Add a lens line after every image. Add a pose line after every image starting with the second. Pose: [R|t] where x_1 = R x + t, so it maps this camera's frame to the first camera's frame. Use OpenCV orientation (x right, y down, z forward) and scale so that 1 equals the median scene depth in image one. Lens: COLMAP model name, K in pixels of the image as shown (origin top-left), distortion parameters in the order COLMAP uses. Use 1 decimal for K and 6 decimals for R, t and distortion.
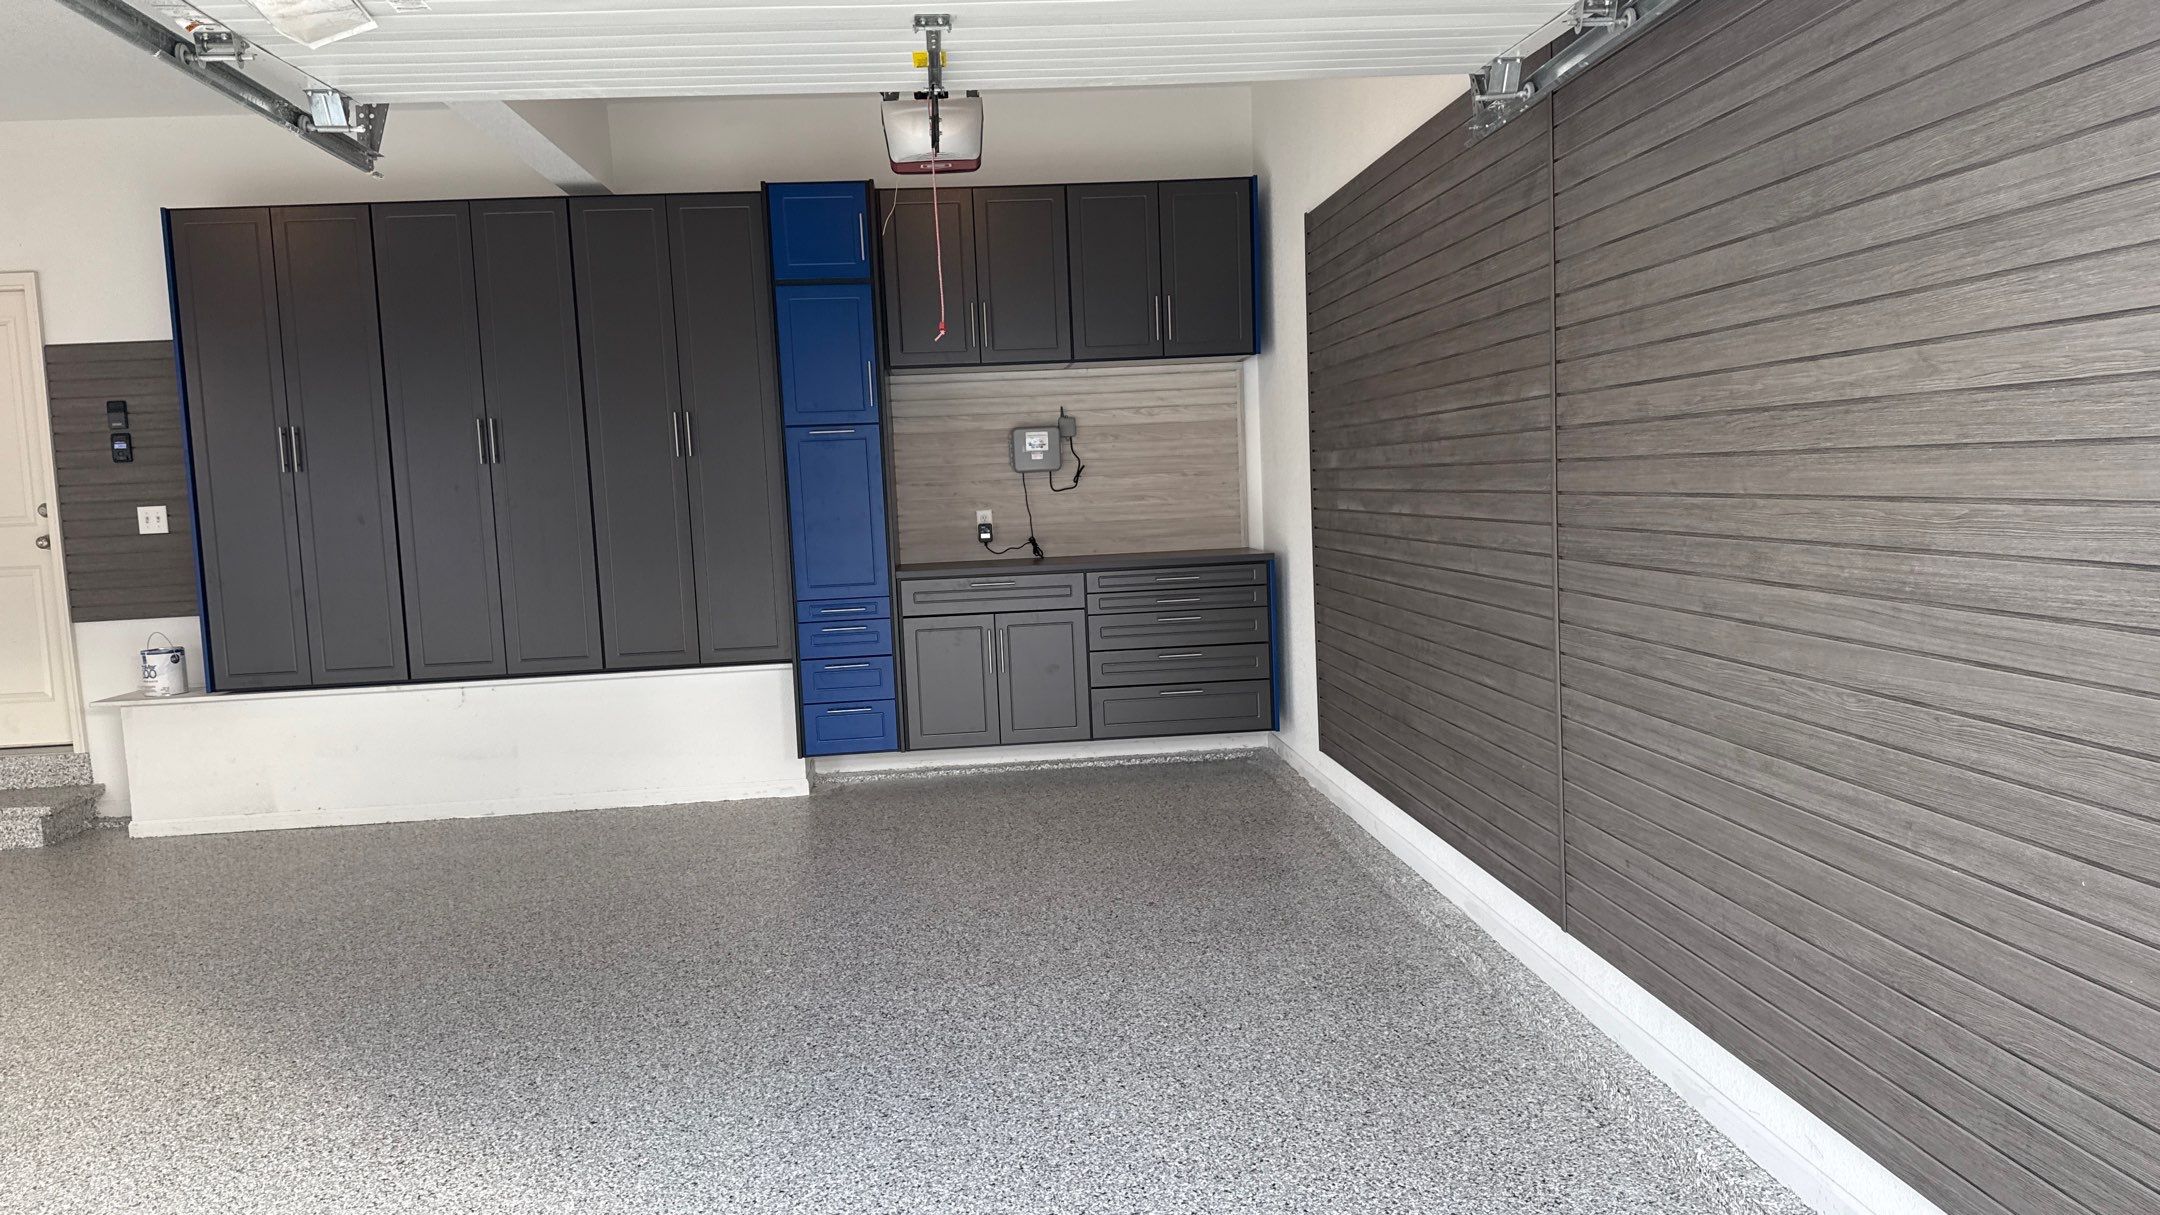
lens RADIAL K [[1510.5, 0, 1070.5], [0, 1510.5, 615.8], [0, 0, 1]] dist [0.086498, -0.109894]
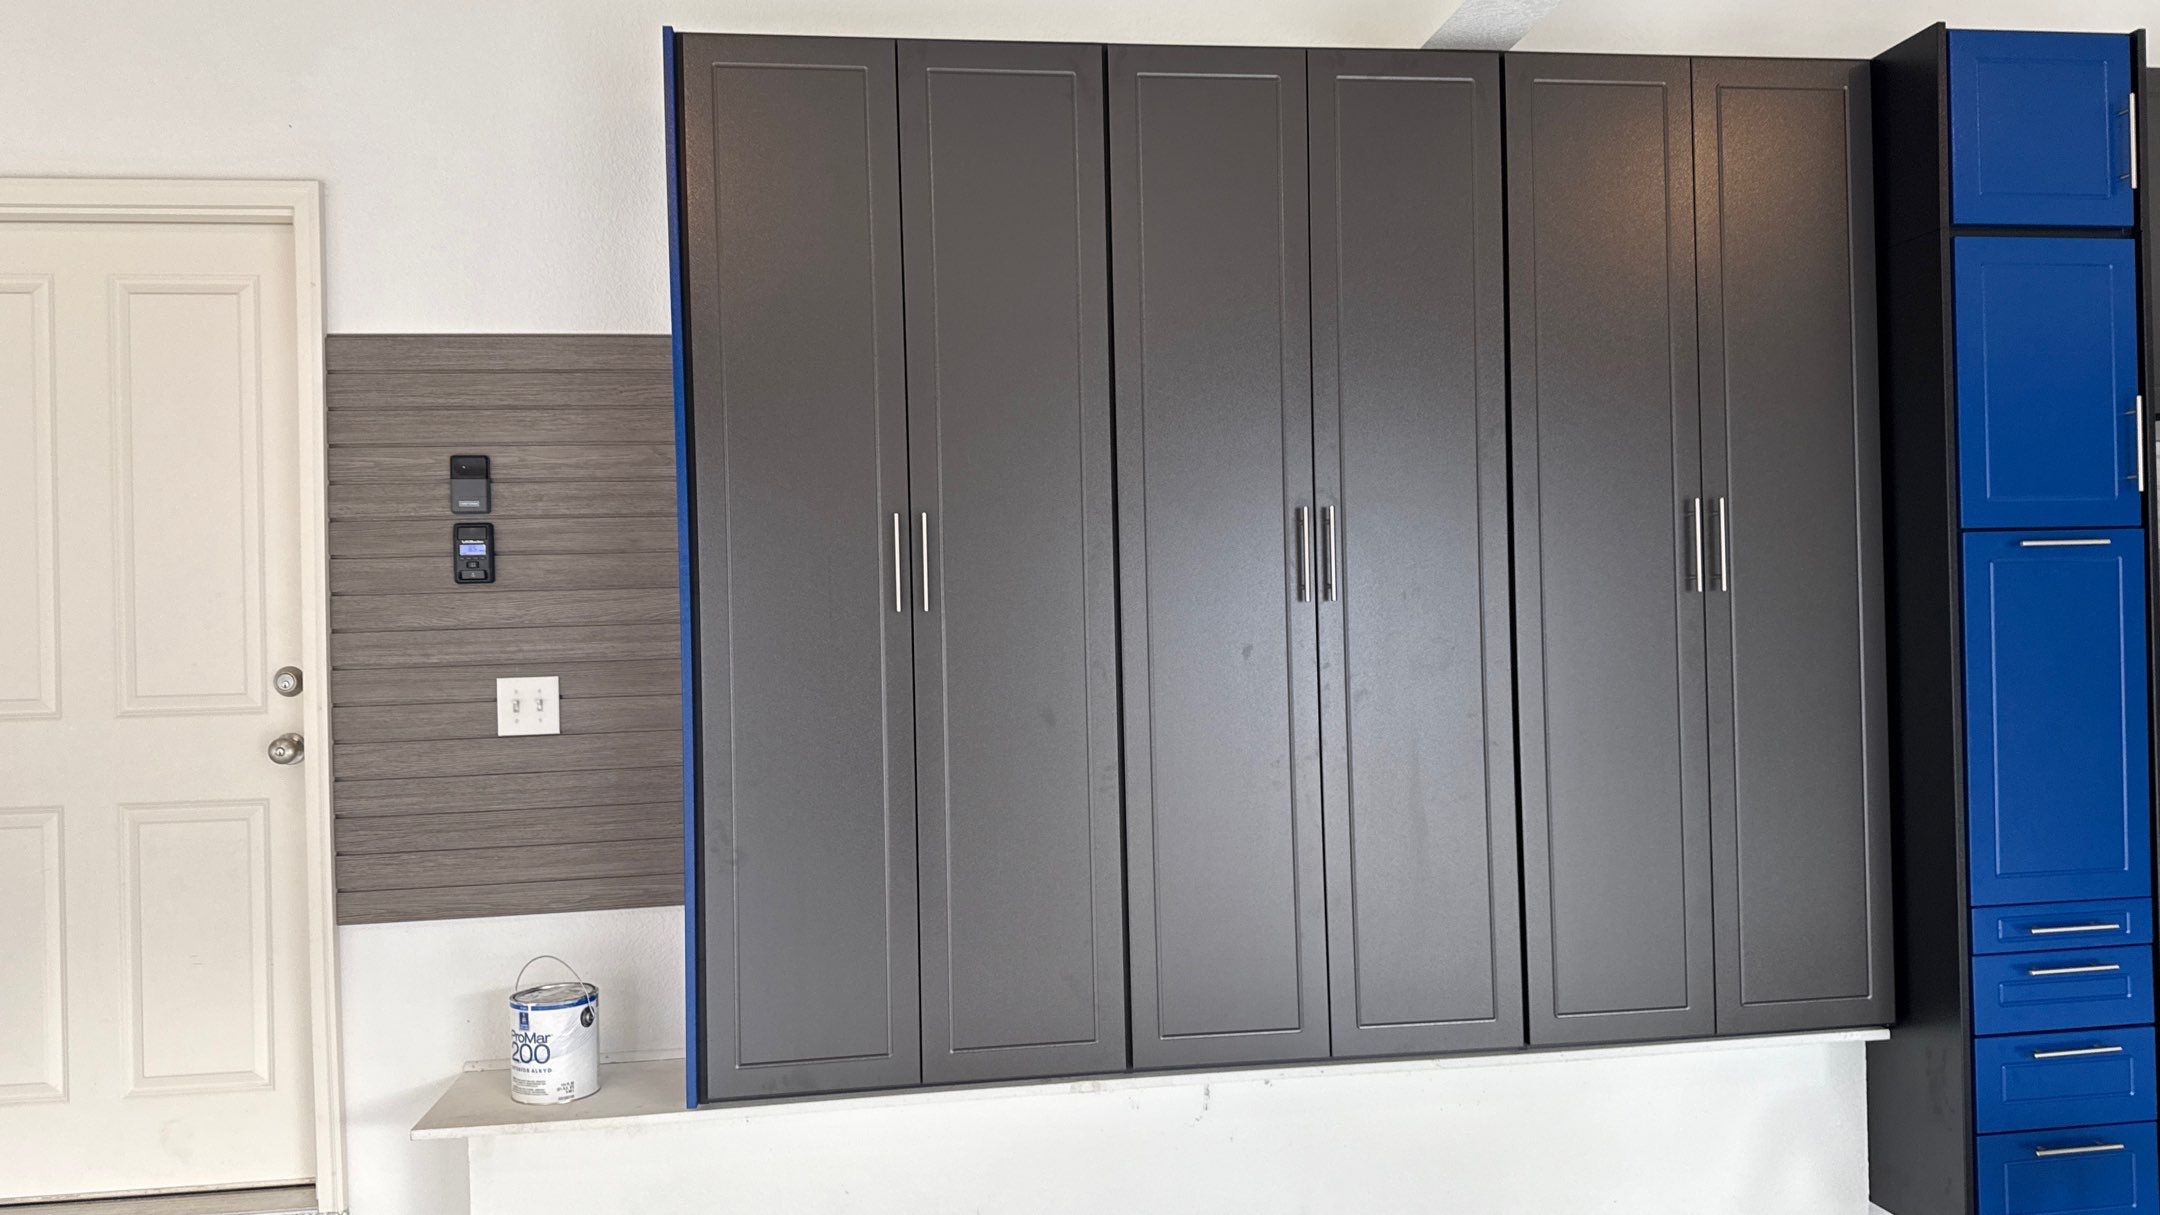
lens RADIAL K [[1521.3, 0, 1083.9], [0, 1521.3, 612.6], [0, 0, 1]] dist [0.070099, -0.096251]
pose [[0.997709, 0.018914, 0.064952, -0.467249], [-0.012439, 0.995040, -0.098694, -0.047331], [-0.066497, 0.097660, 0.992996, 0.526625]]
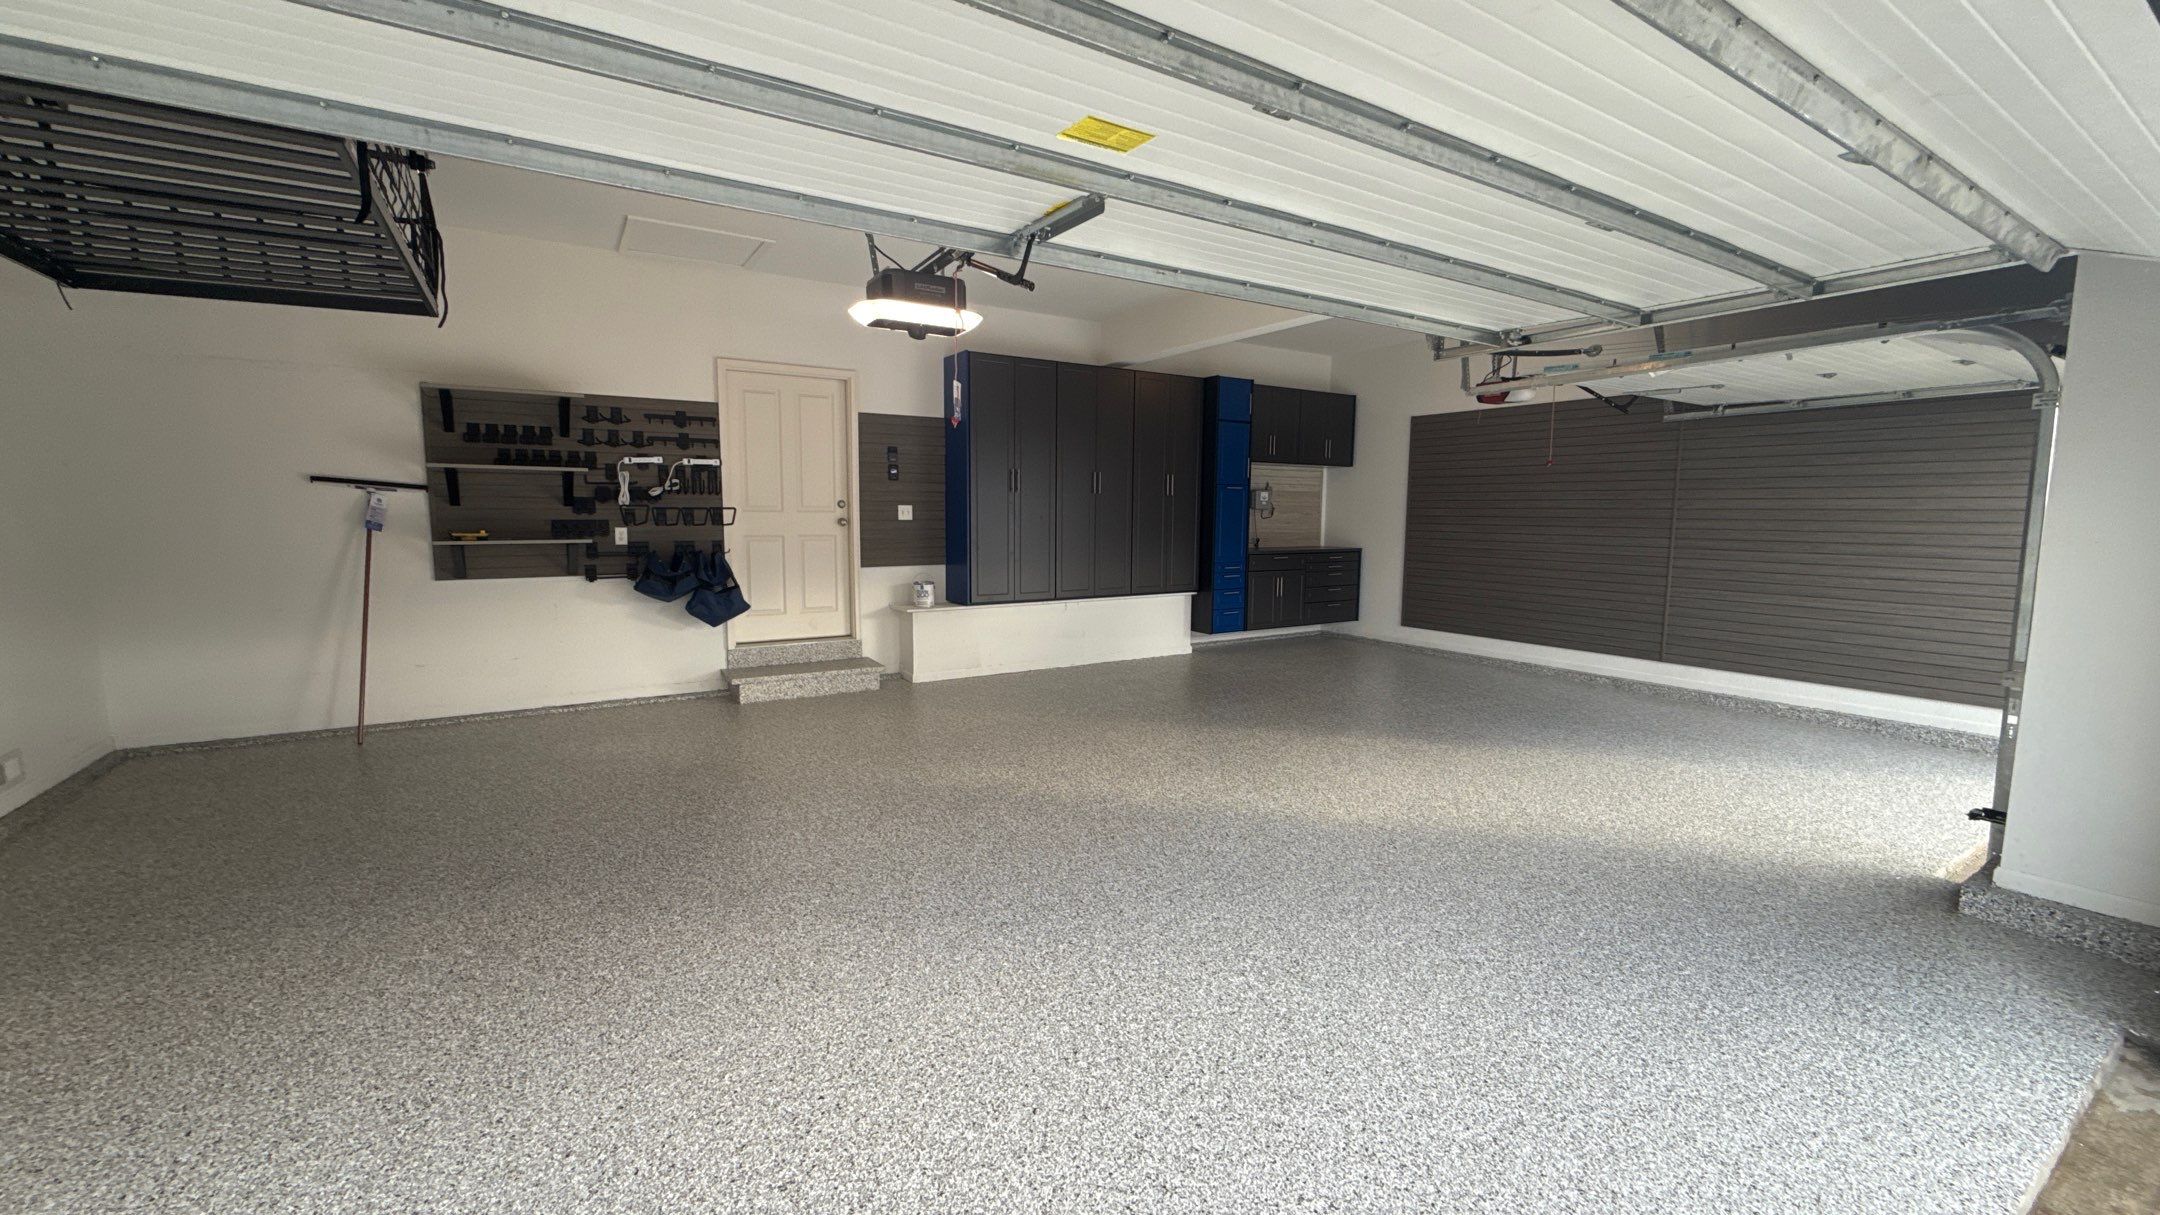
lens RADIAL K [[859.5, 0, 1081.9], [0, 859.5, 605.3], [0, 0, 1]] dist [0.001325, 0.000191]
pose [[0.876442, -0.001431, 0.481505, -0.928471], [-0.003320, 0.999954, 0.009015, 0.039988], [-0.481496, -0.009500, 0.876397, -0.010033]]
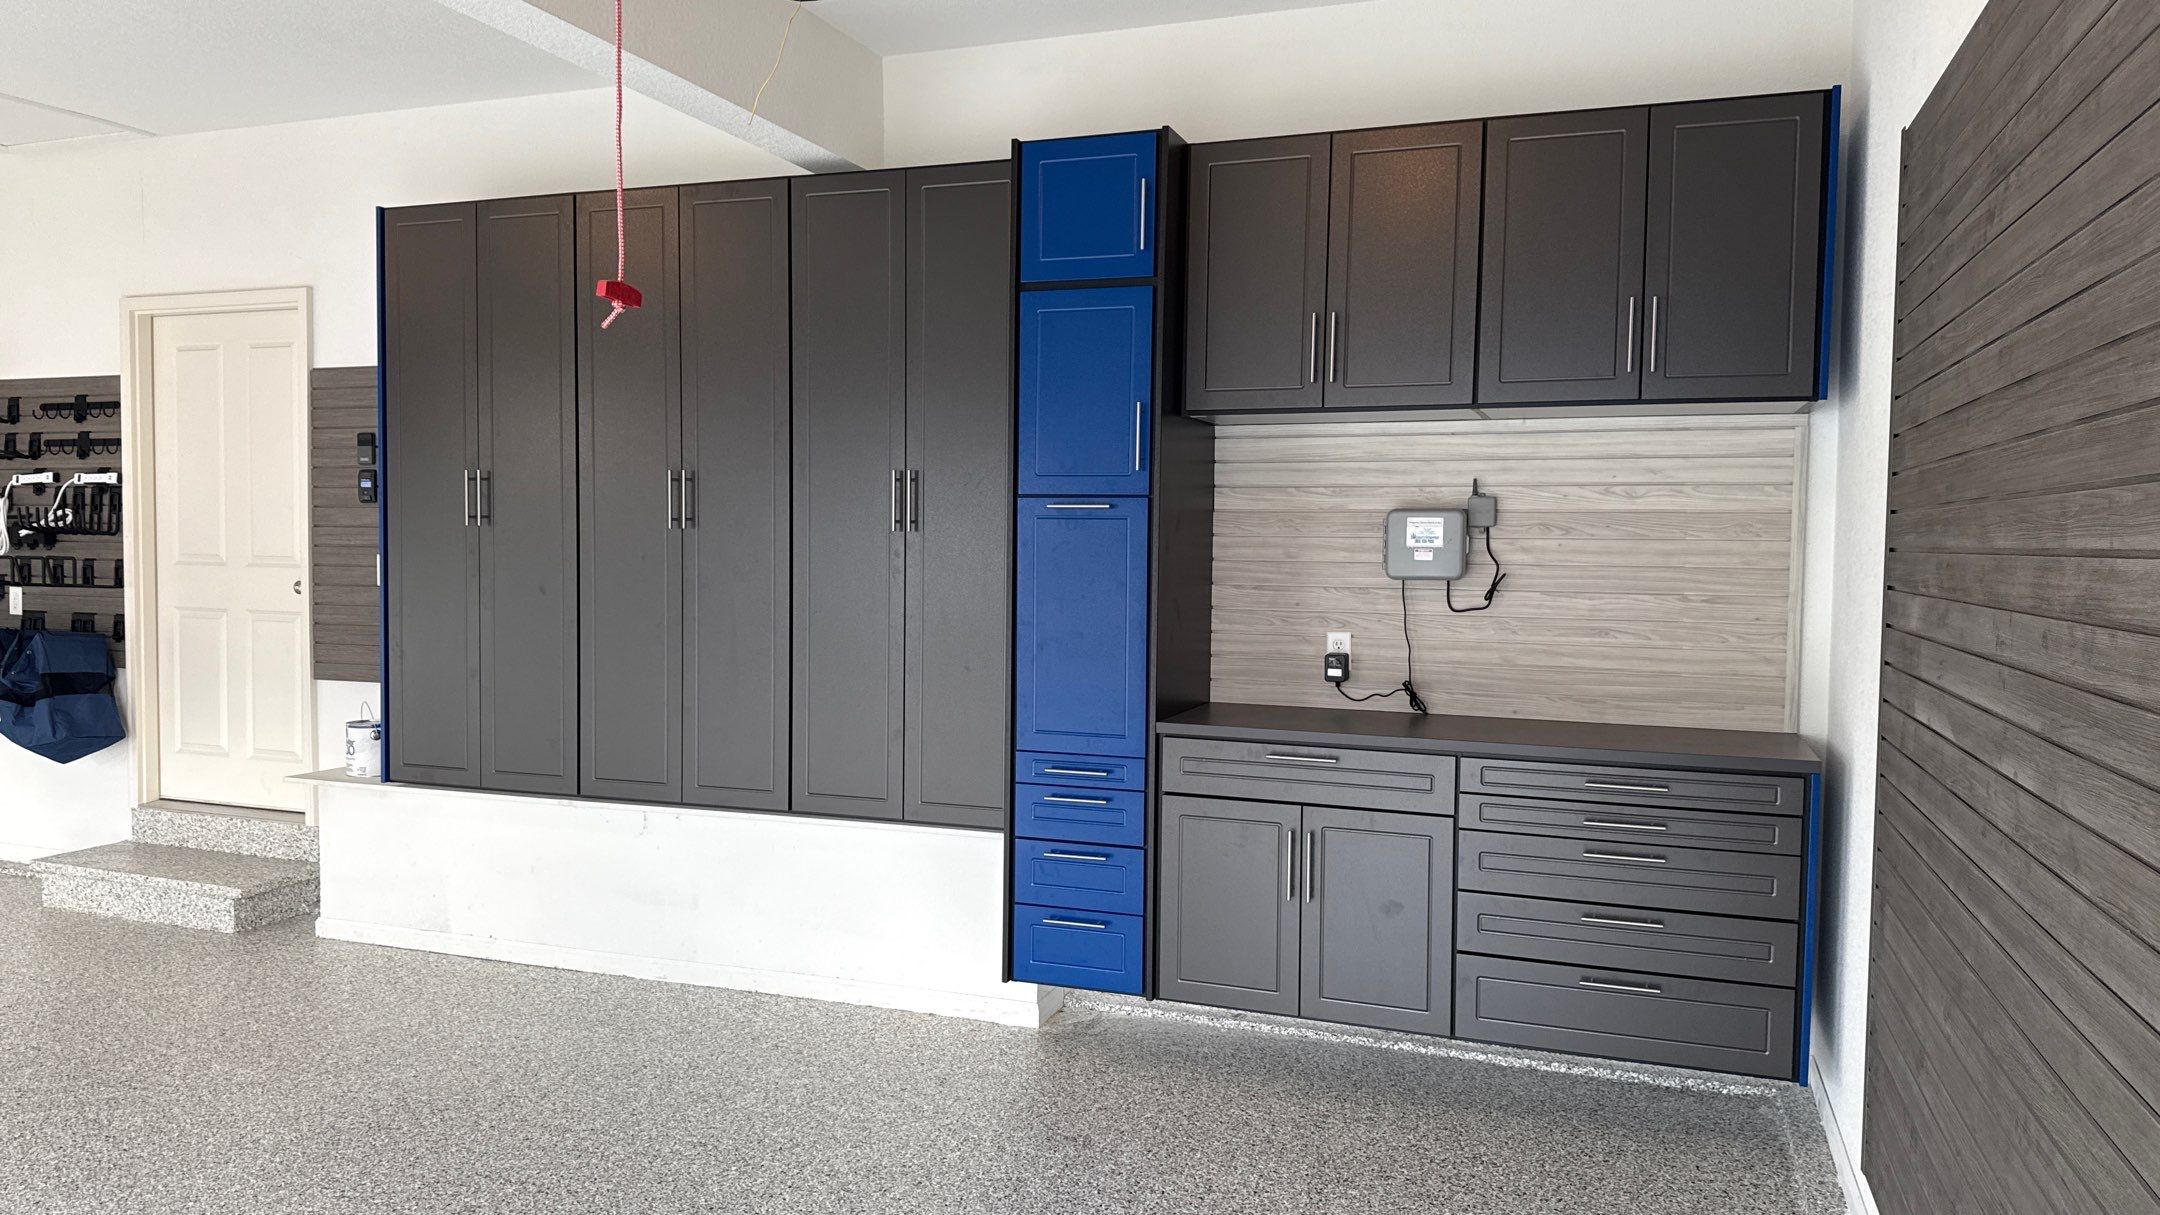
lens RADIAL K [[1521.3, 0, 1064.7], [0, 1521.3, 618.7], [0, 0, 1]] dist [0.070099, -0.096251]
pose [[0.907476, 0.077632, -0.412868, 0.111633], [-0.090435, 0.995836, -0.011526, -0.060844], [0.410254, 0.047797, 0.910718, 0.374064]]
